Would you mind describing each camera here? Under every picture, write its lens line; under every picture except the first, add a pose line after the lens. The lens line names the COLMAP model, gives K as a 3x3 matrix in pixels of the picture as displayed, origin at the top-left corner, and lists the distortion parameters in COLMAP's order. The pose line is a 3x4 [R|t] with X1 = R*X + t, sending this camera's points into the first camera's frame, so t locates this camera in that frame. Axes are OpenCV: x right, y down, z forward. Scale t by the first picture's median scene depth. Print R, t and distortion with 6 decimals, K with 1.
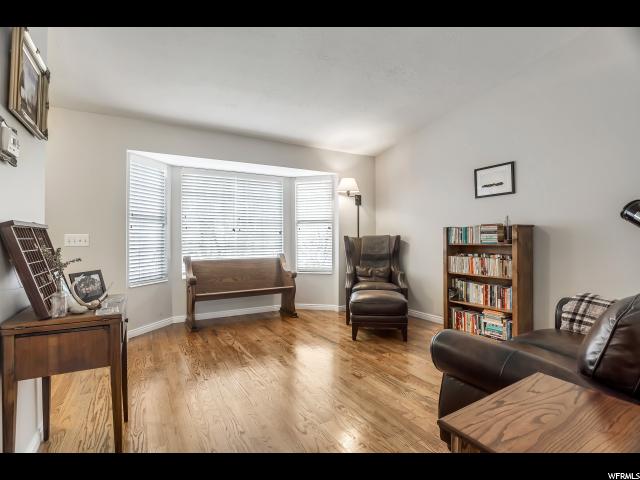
lens RADIAL K [[322.9, 0, 320.0], [0, 322.9, 240.0], [0, 0, 1]] dist [-0.044028, 0.000494]
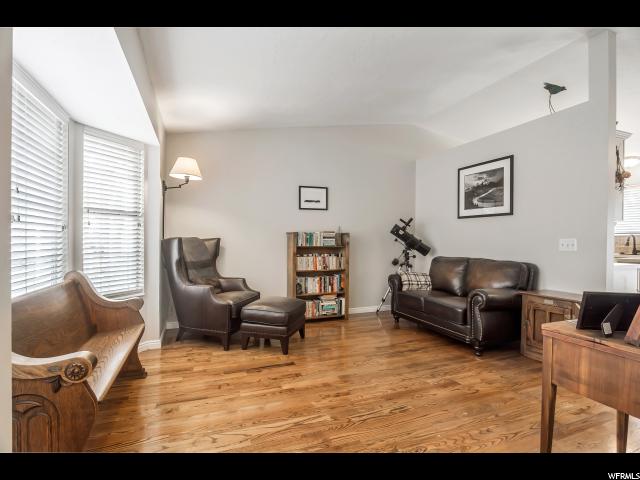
lens RADIAL K [[322.9, 0, 320.0], [0, 322.9, 240.0], [0, 0, 1]] dist [-0.044028, 0.000494]
pose [[0.138977, 0.005149, 0.990282, -0.794248], [-0.001366, 0.999987, -0.005008, -0.005743], [-0.990295, -0.000656, 0.138982, 0.803152]]
